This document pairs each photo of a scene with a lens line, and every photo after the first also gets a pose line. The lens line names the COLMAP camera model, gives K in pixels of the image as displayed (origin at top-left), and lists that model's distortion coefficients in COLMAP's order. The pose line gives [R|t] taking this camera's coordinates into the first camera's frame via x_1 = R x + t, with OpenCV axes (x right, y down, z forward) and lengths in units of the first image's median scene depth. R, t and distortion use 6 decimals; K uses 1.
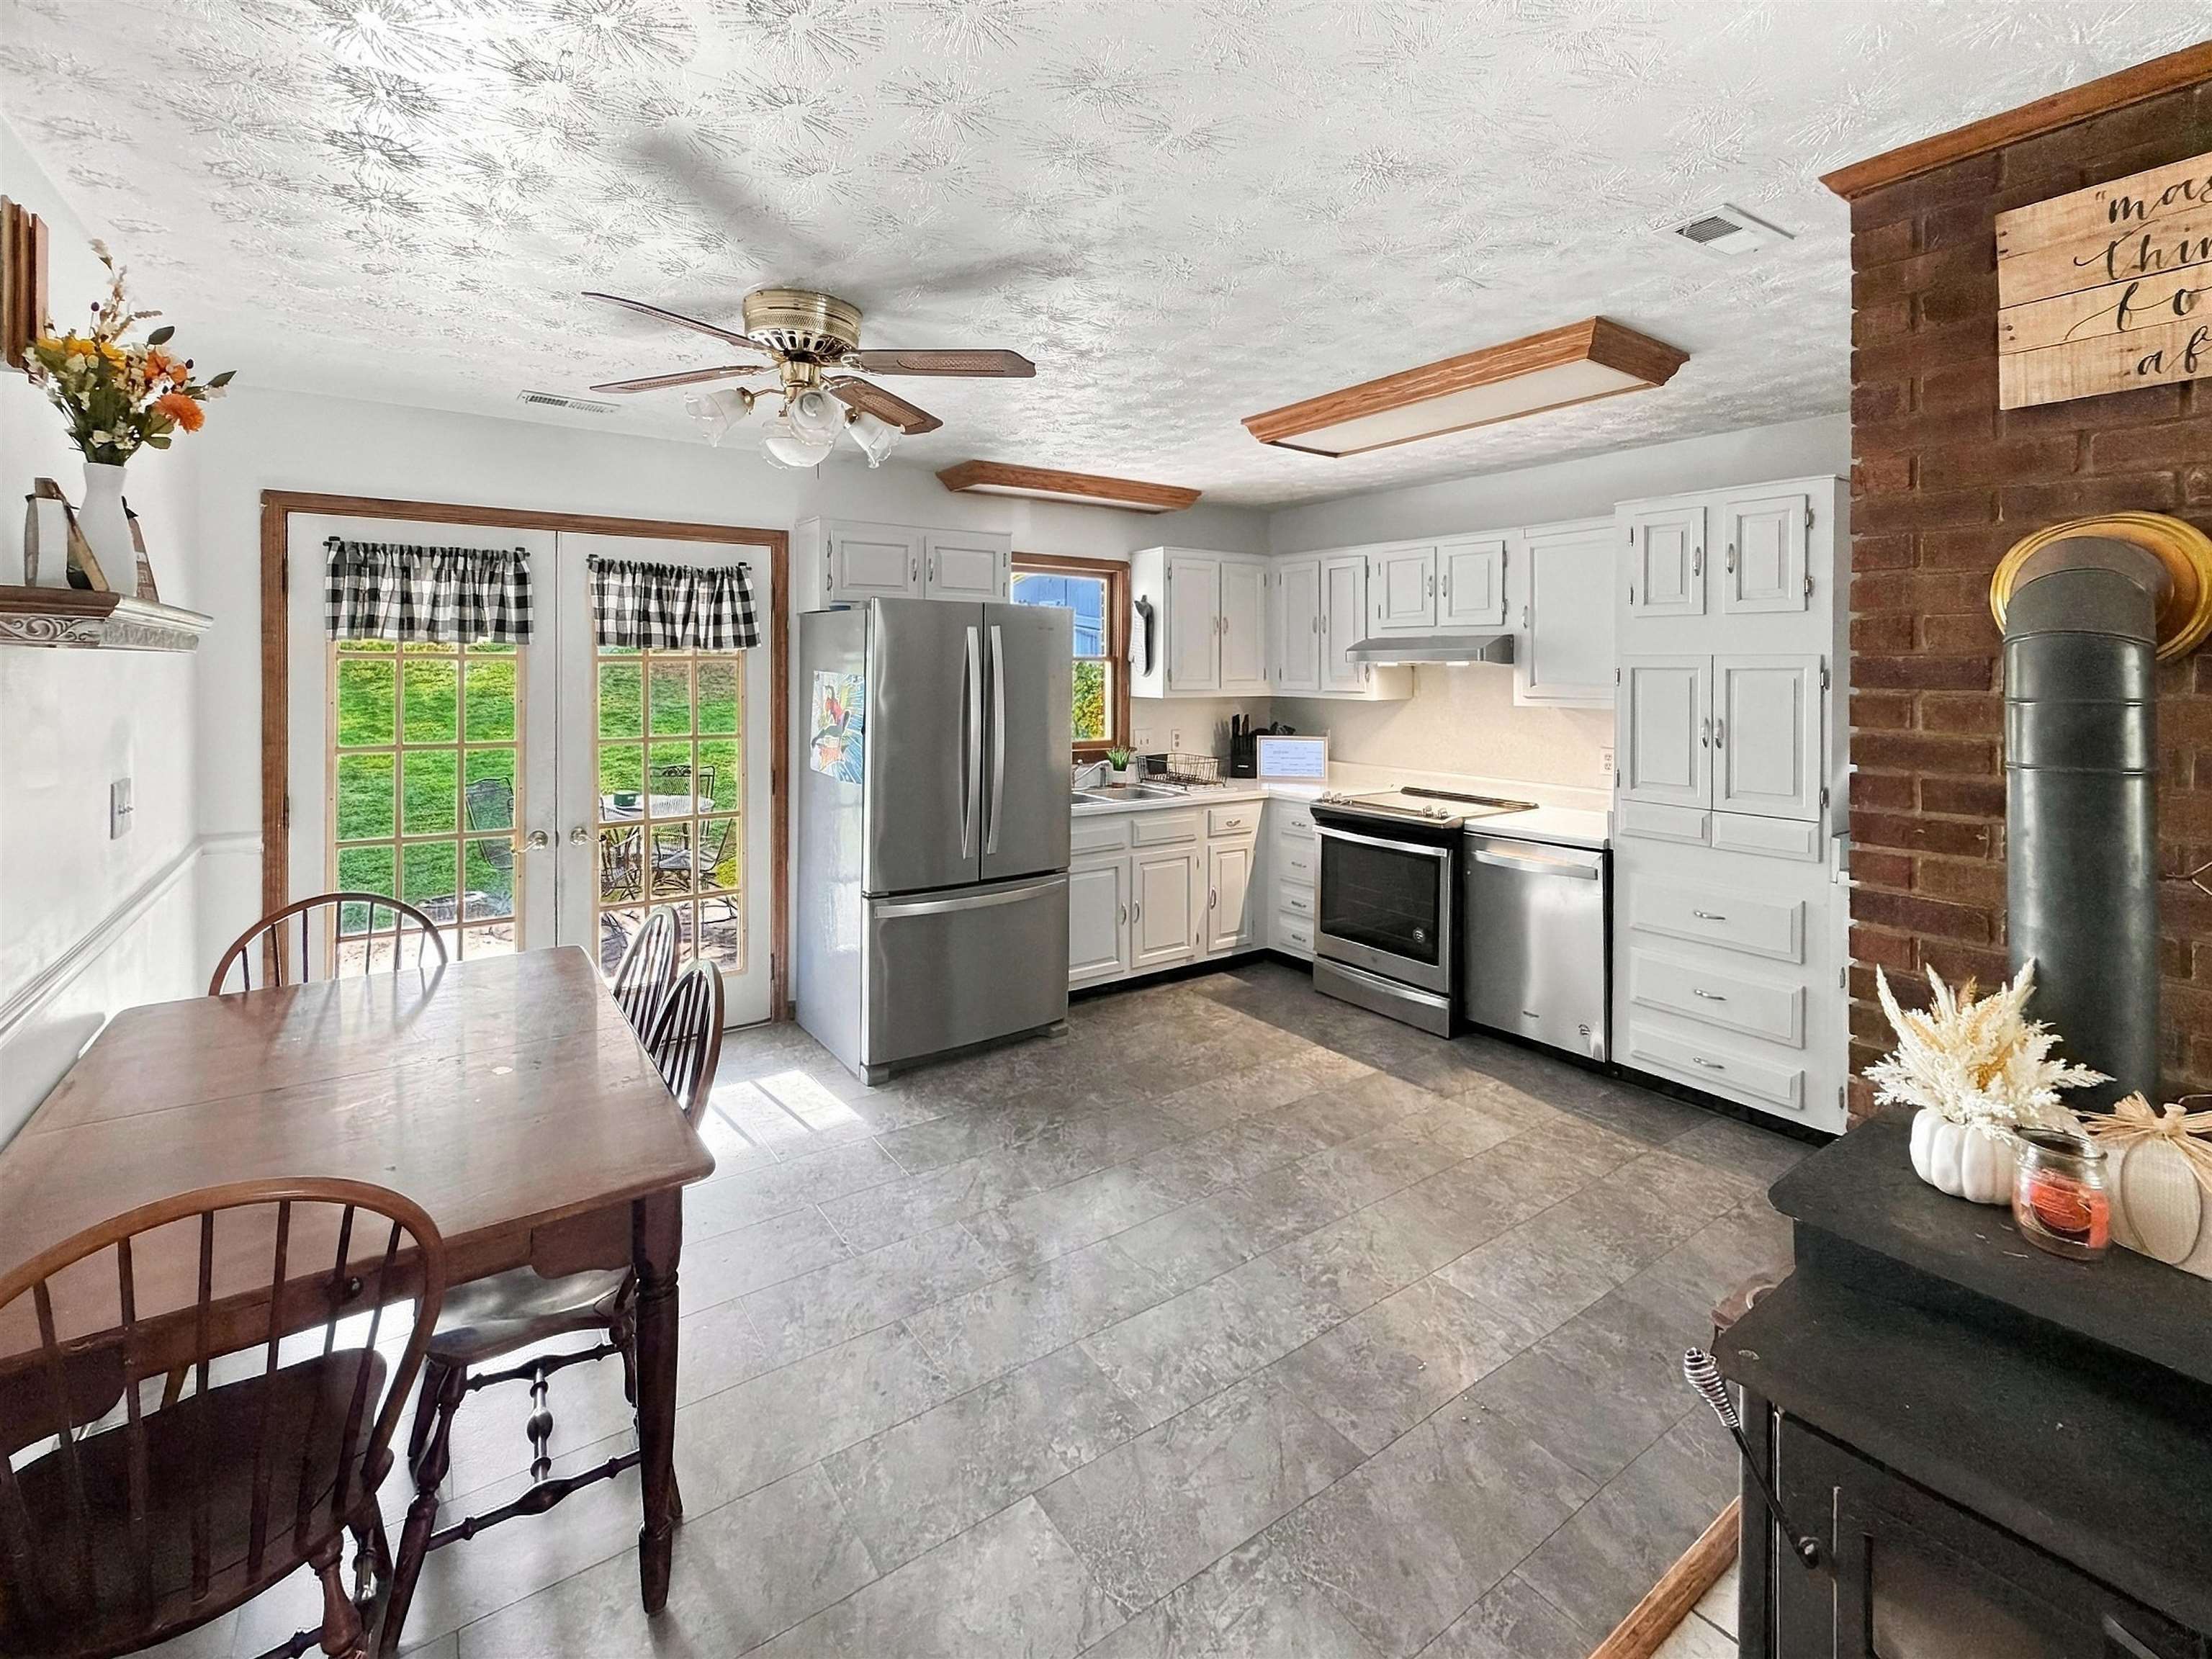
lens RADIAL K [[974.6, 0, 1093.8], [0, 974.6, 761.8], [0, 0, 1]] dist [-0.001022, 0.000023]
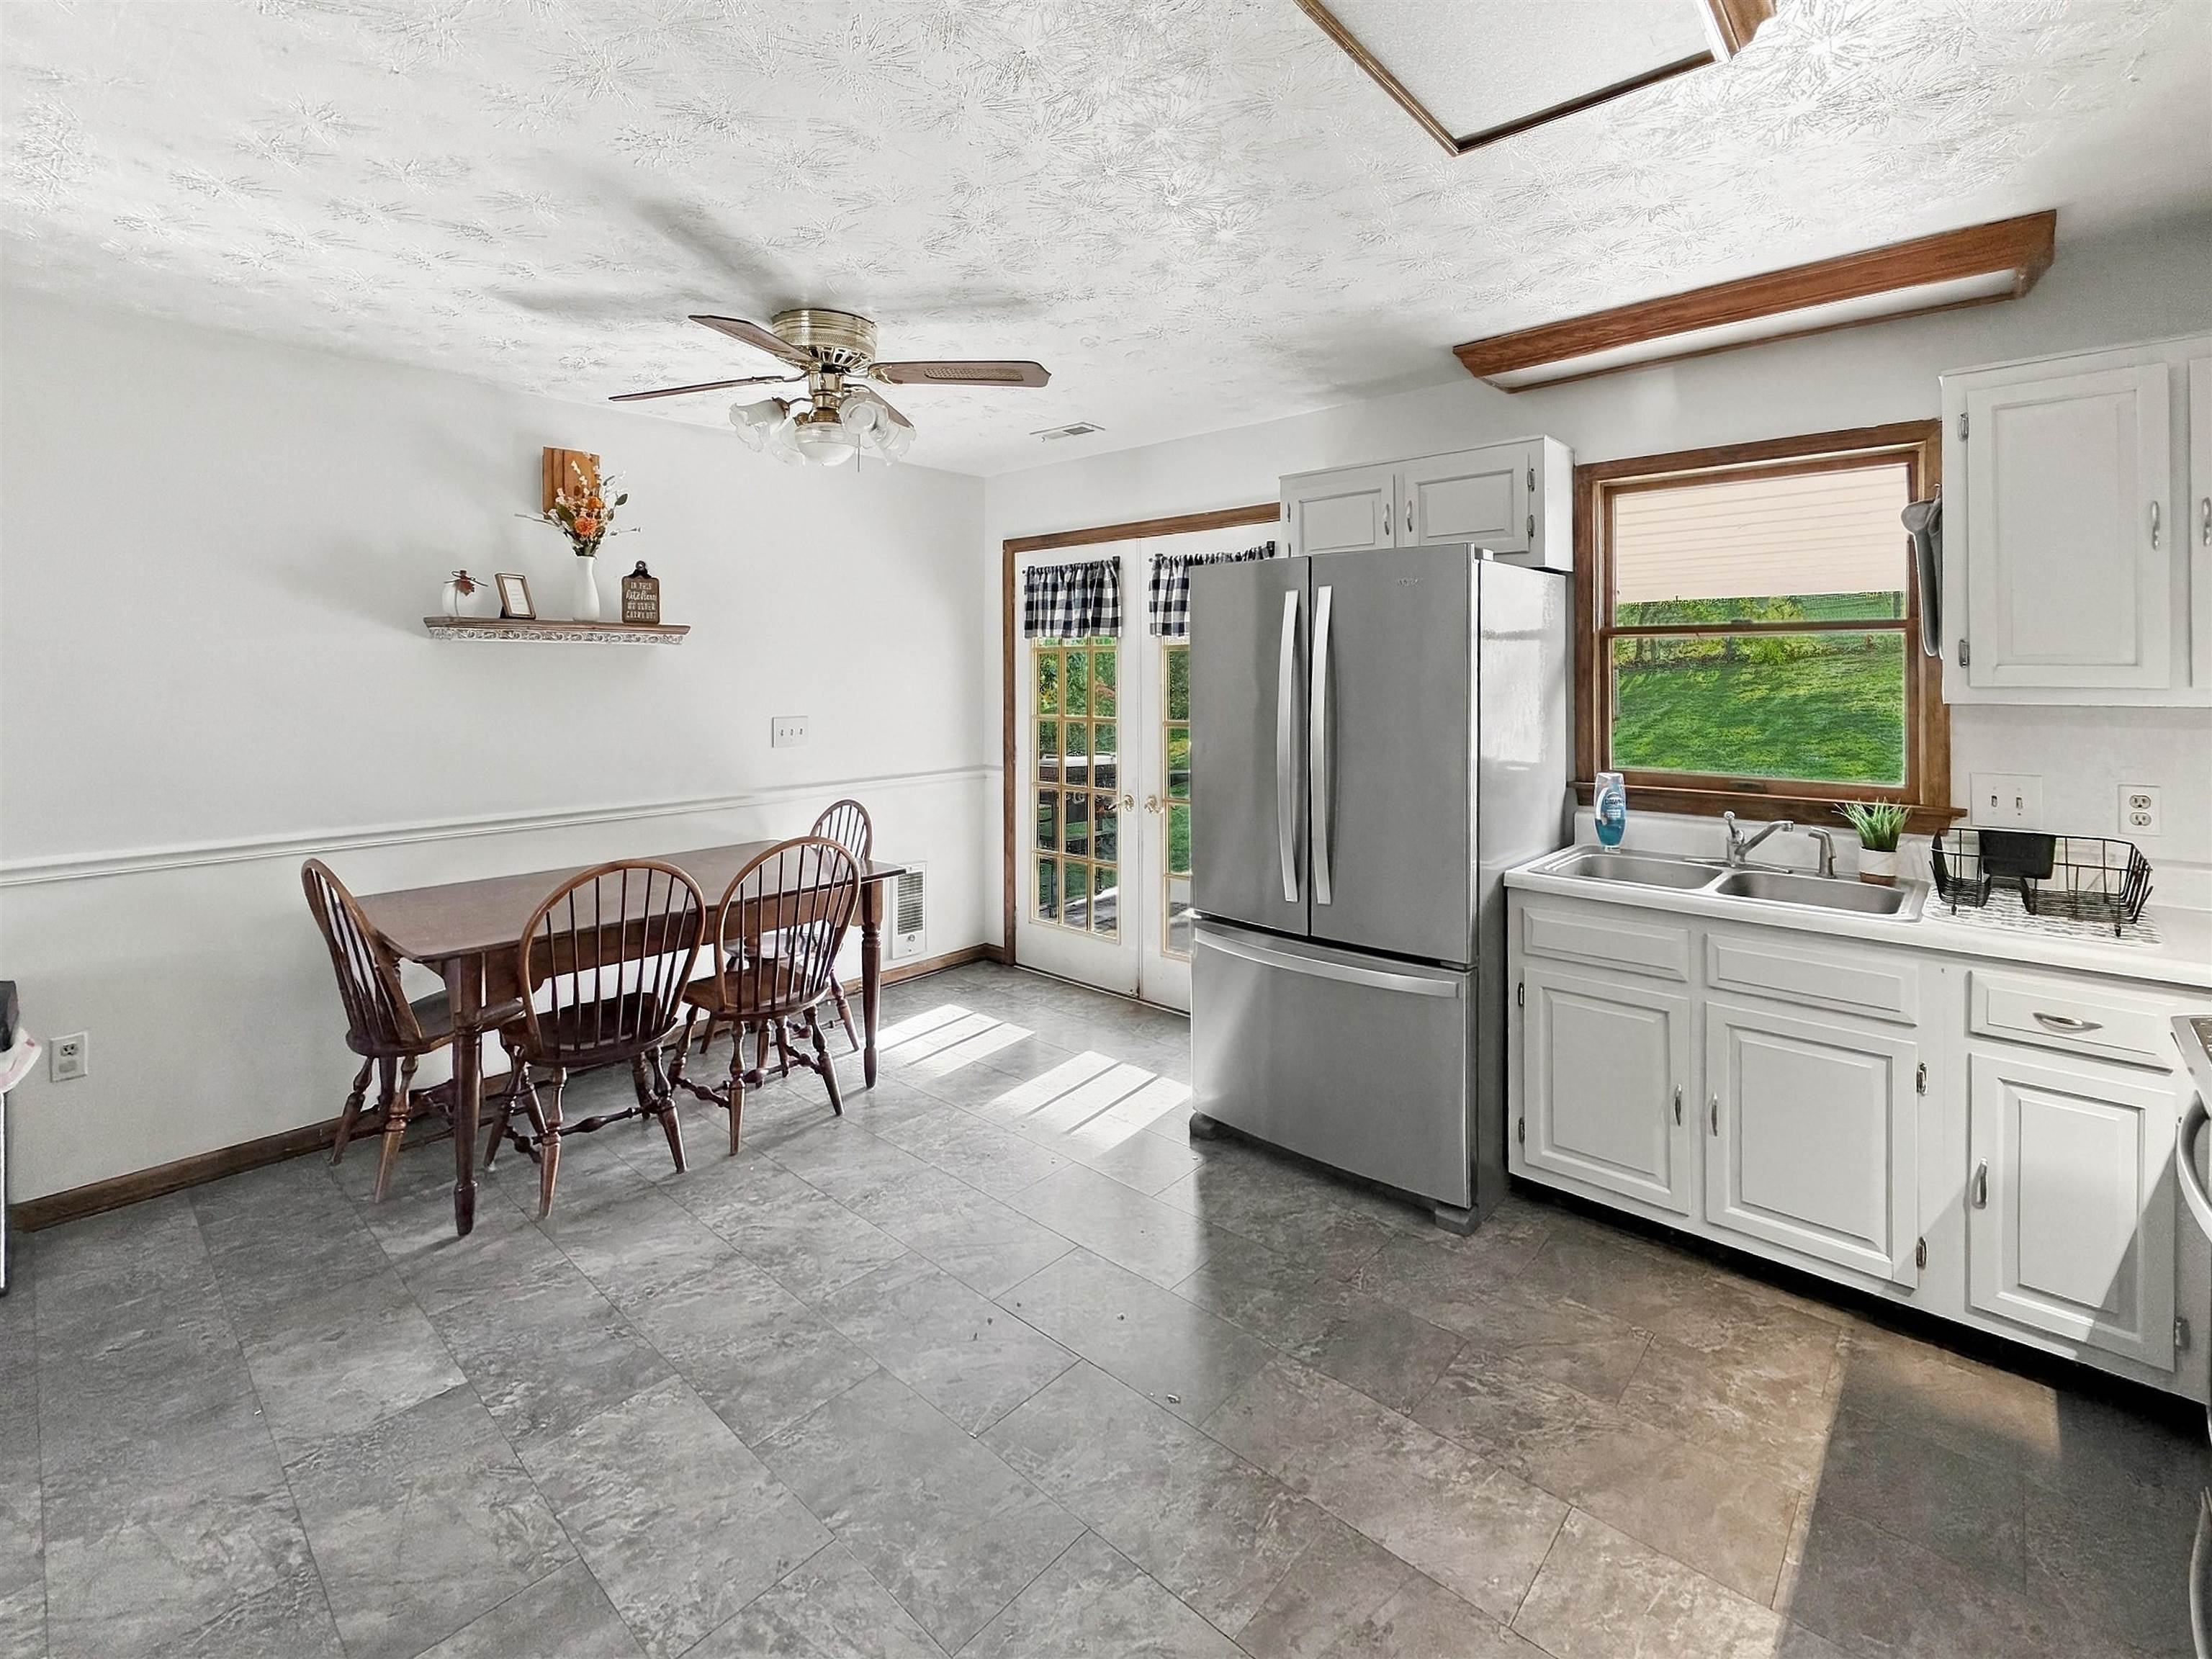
lens RADIAL K [[974.6, 0, 1093.8], [0, 974.6, 761.8], [0, 0, 1]] dist [-0.001022, 0.000023]
pose [[0.234626, 0.081541, -0.968660, 0.634425], [-0.092810, 0.993803, 0.061178, -0.044294], [0.967645, 0.075547, 0.240740, 0.779168]]
